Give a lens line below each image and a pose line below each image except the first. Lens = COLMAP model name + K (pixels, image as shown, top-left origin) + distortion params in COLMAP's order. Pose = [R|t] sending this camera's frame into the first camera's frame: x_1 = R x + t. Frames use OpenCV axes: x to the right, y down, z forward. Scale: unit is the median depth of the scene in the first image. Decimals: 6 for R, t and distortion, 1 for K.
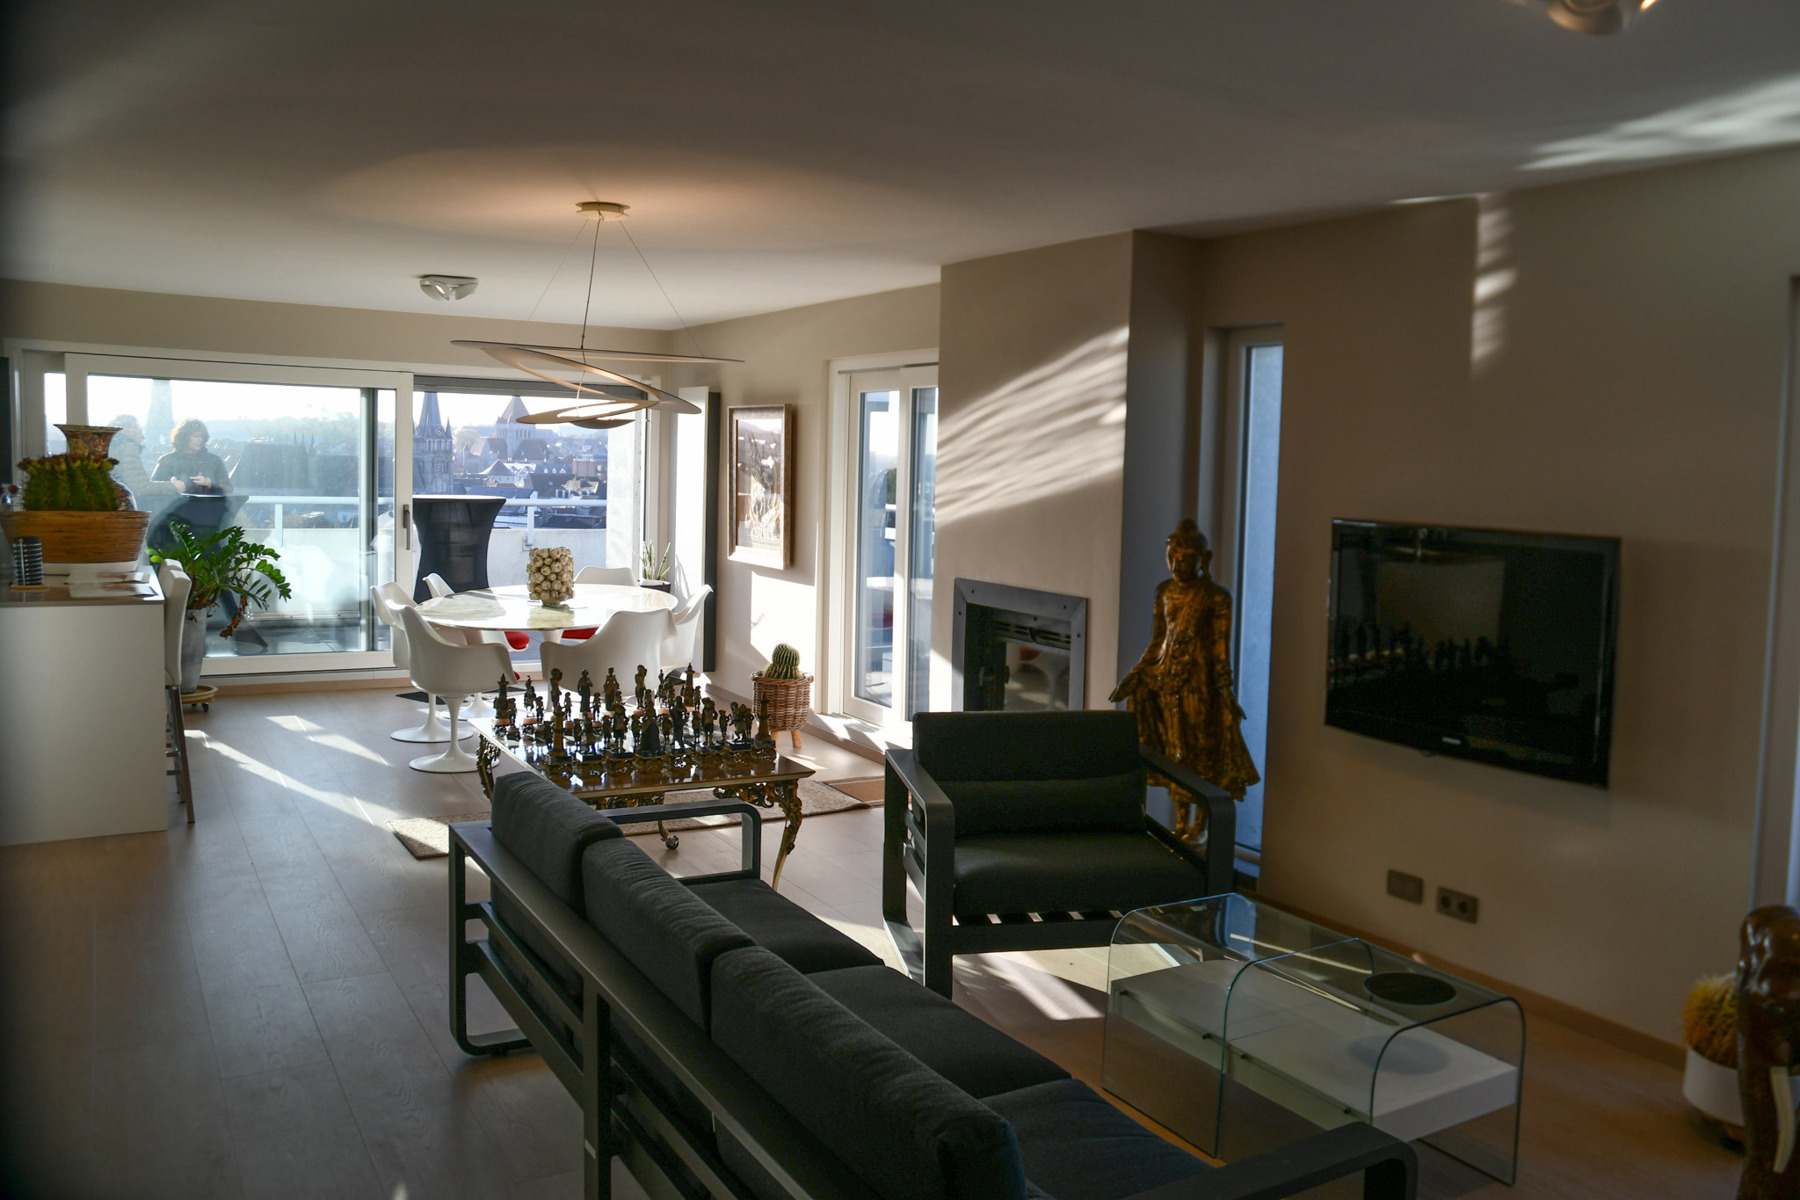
lens RADIAL K [[1458.5, 0, 992.8], [0, 1458.5, 577.3], [0, 0, 1]] dist [-0.162394, 0.203692]
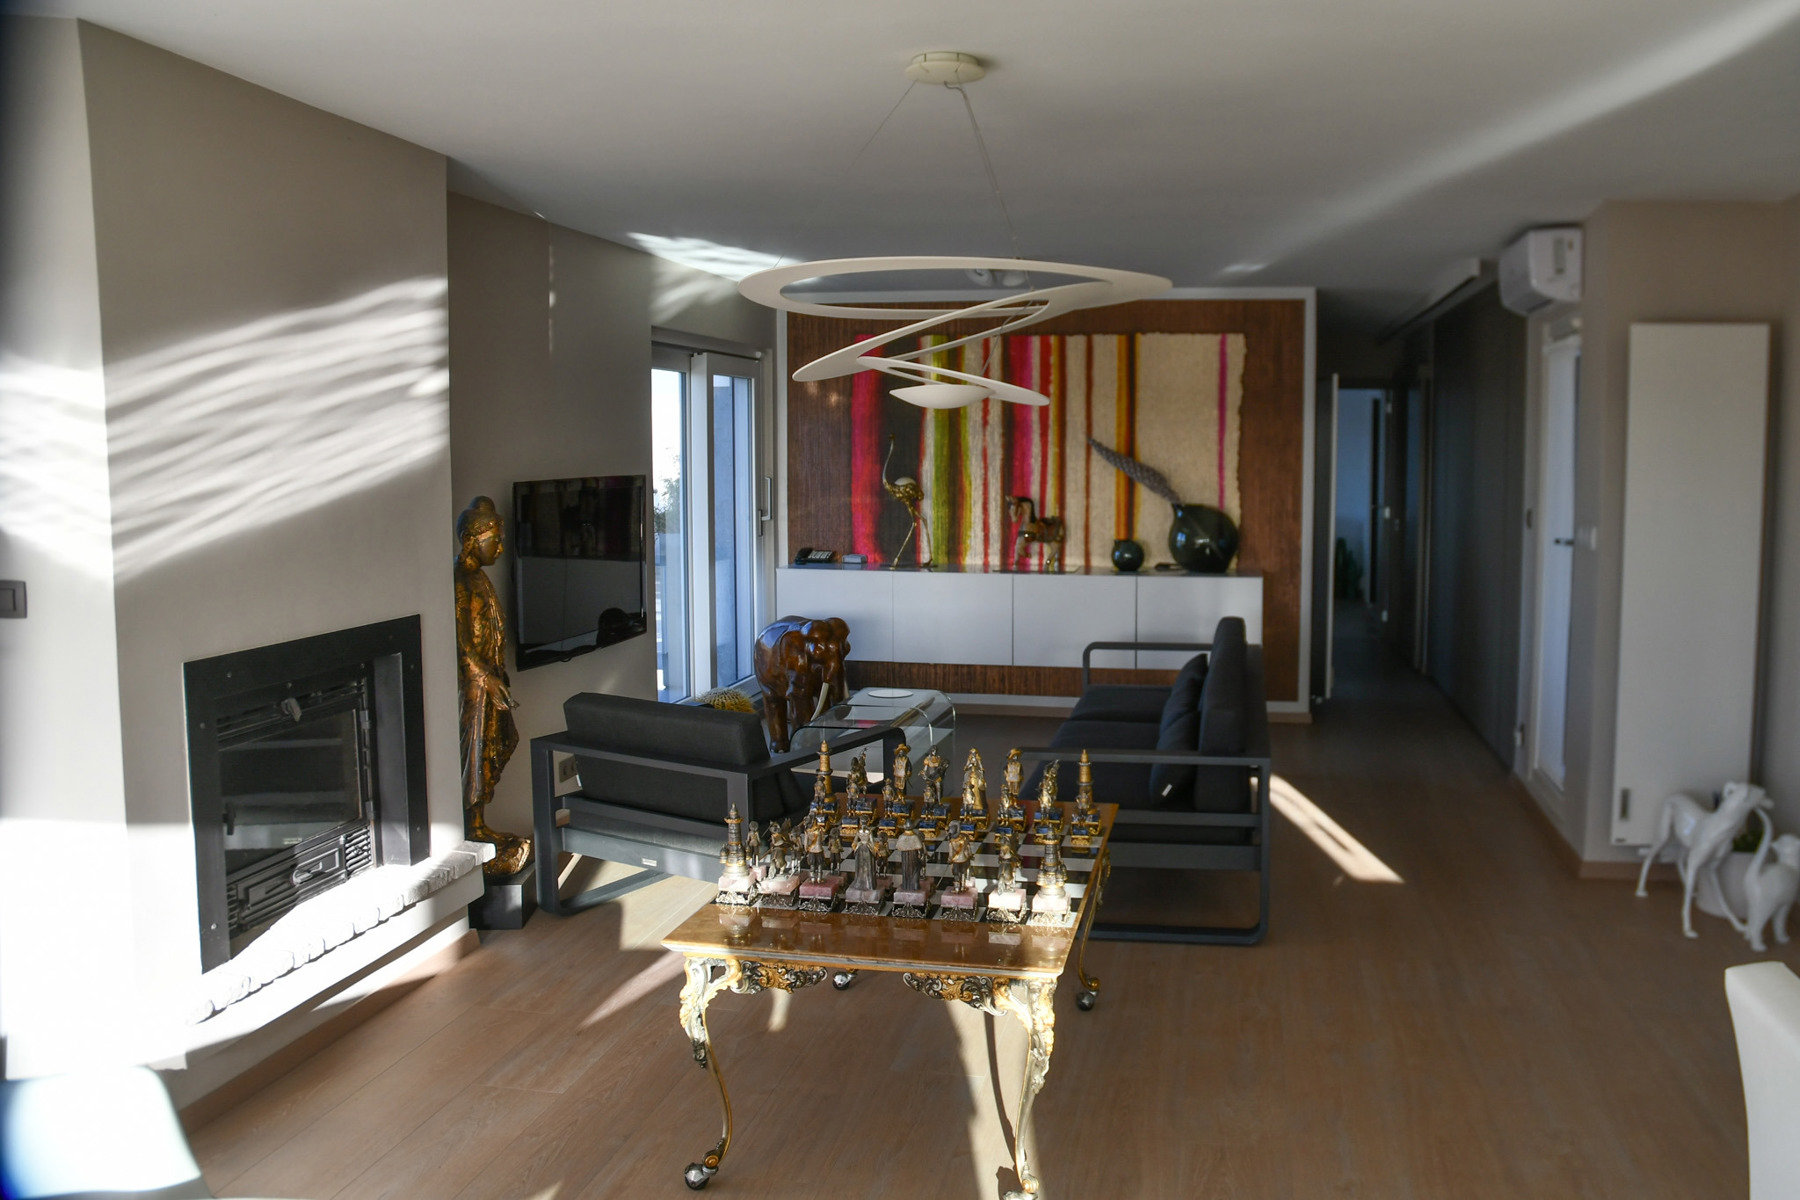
lens RADIAL K [[1495.6, 0, 983.9], [0, 1495.6, 593.7], [0, 0, 1]] dist [-0.032296, 0.001232]
pose [[-0.723460, -0.106125, 0.682161, -0.890425], [0.023469, 0.983762, 0.177935, -0.168091], [-0.689968, 0.144738, -0.709222, 1.711383]]
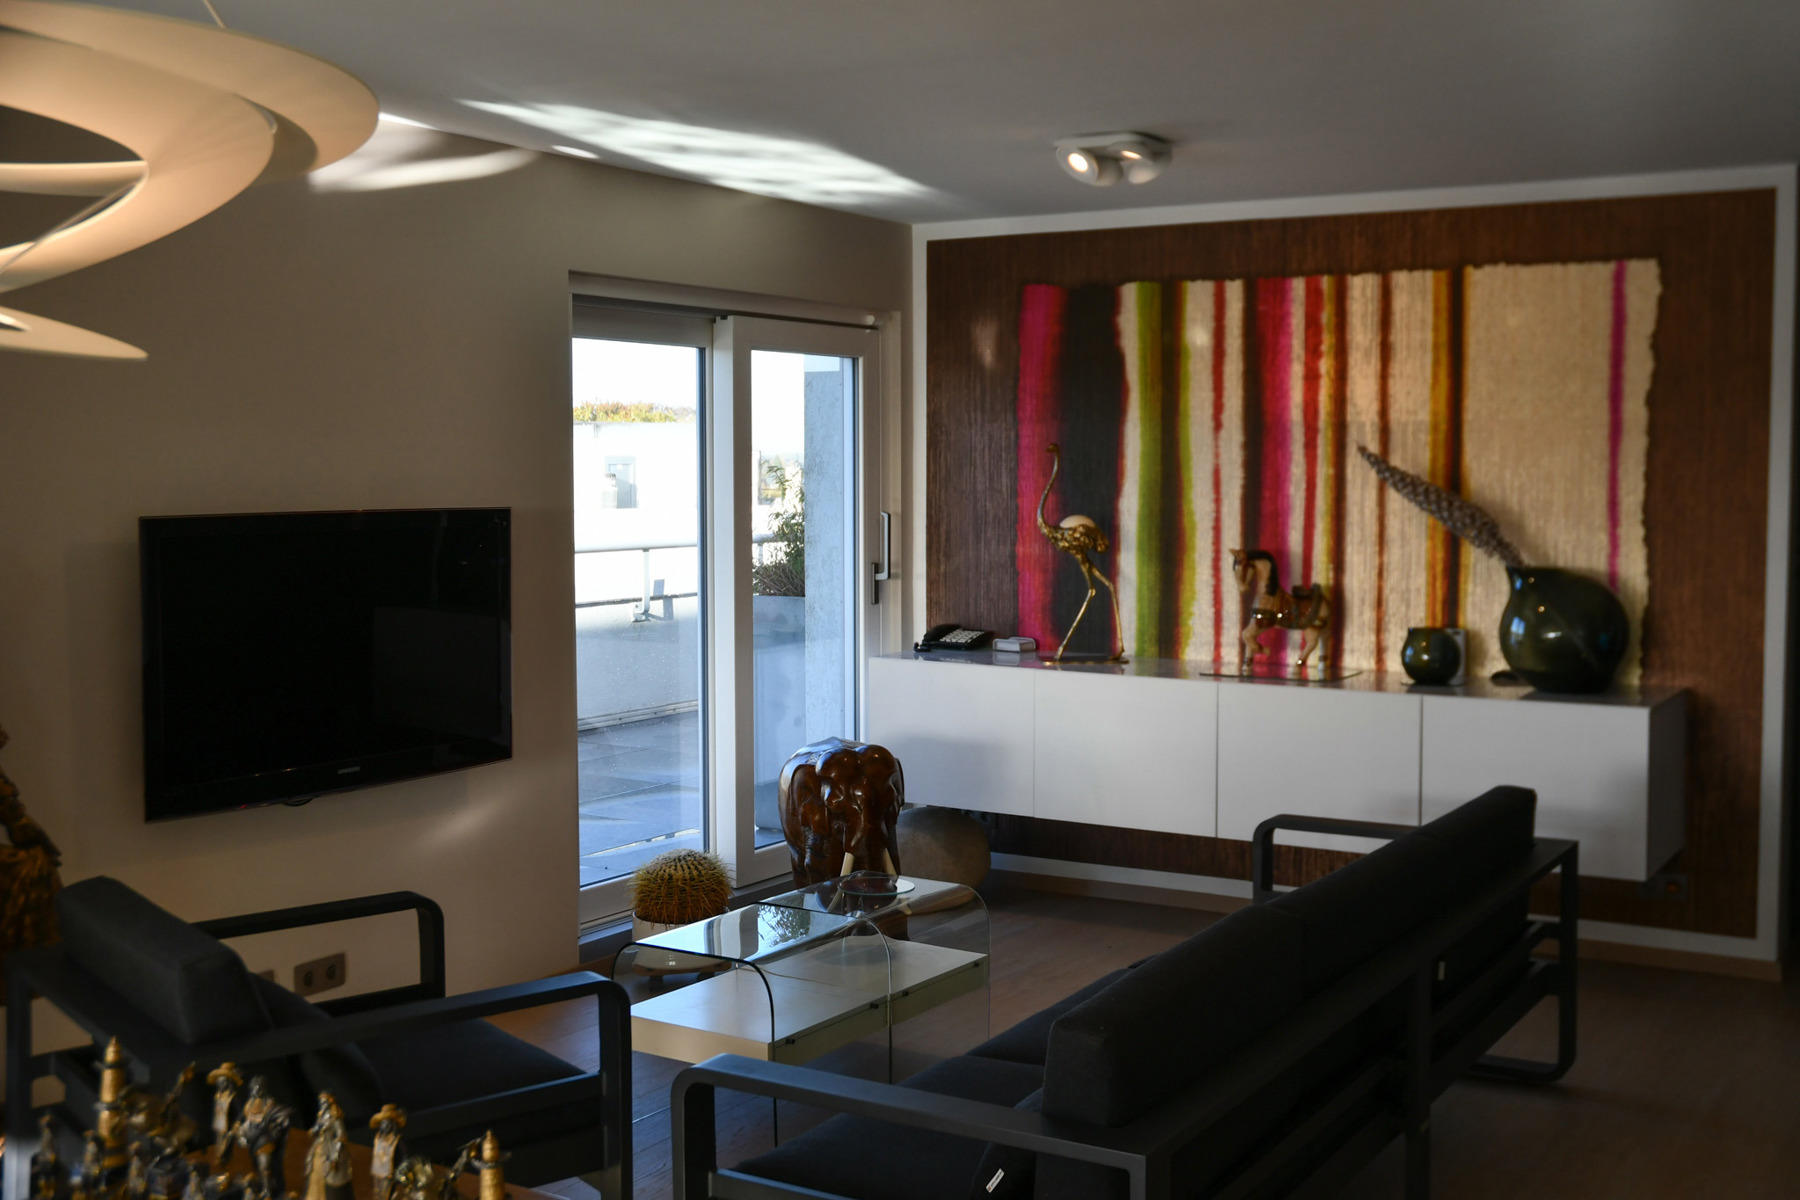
lens RADIAL K [[1948.3, 0, 983.7], [0, 1948.3, 600.4], [0, 0, 1]] dist [-0.004644, -0.000752]
pose [[-0.433481, -0.097911, 0.895828, -0.835314], [0.047854, 0.990177, 0.131378, -0.114249], [-0.899891, 0.099819, -0.424538, 1.124952]]
